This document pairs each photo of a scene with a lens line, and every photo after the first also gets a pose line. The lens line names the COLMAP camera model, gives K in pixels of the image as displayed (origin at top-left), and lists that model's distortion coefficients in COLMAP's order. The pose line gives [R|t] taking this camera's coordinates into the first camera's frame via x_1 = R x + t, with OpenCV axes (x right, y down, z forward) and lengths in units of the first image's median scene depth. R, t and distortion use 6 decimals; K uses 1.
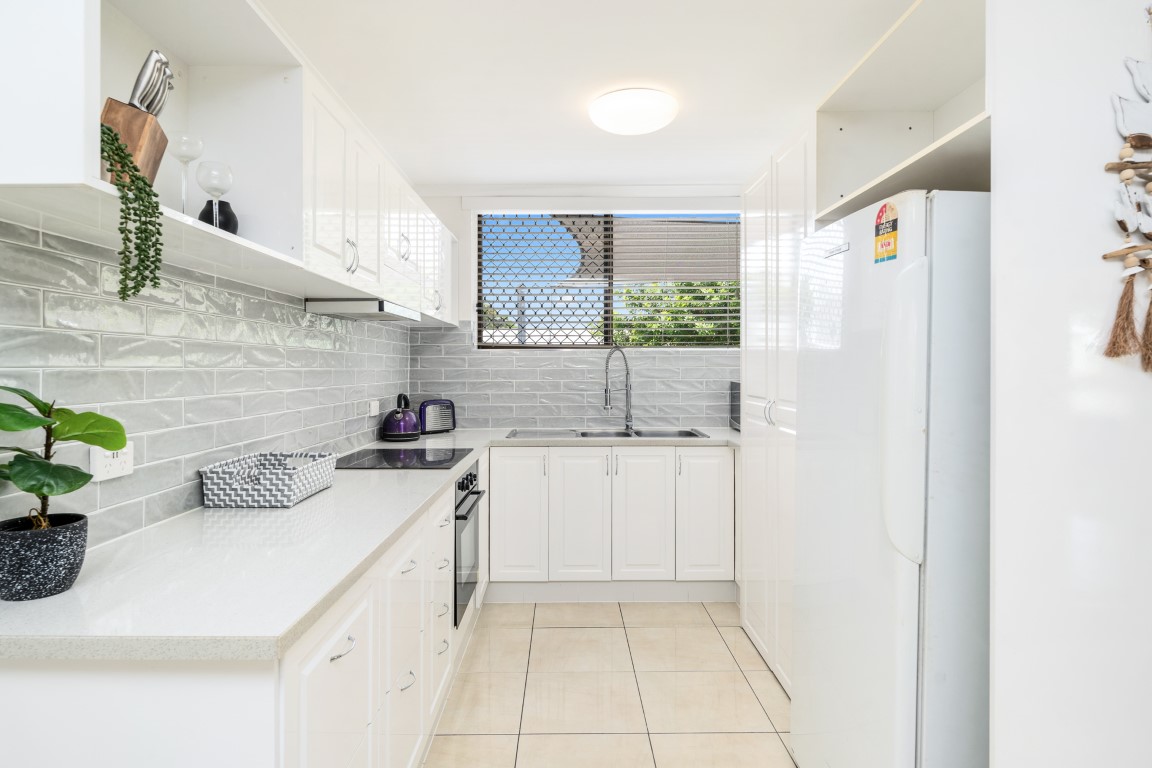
lens RADIAL K [[633.7, 0, 575.8], [0, 633.7, 378.8], [0, 0, 1]] dist [-0.000922, -0.000100]
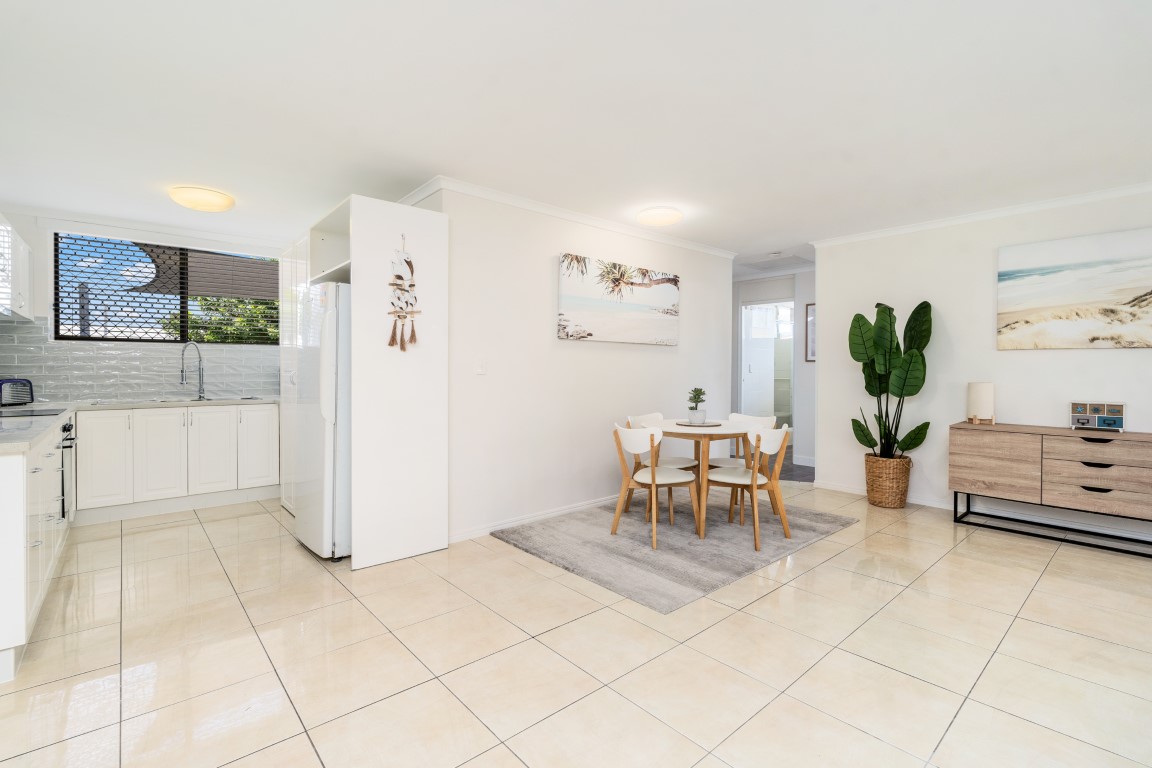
lens RADIAL K [[525.4, 0, 576.3], [0, 525.4, 372.5], [0, 0, 1]] dist [-0.003392, 0.000683]
pose [[0.766911, -0.002843, 0.641747, -0.029245], [0.010530, 0.999911, -0.008154, 0.038236], [-0.641667, 0.013010, 0.766873, -0.473820]]
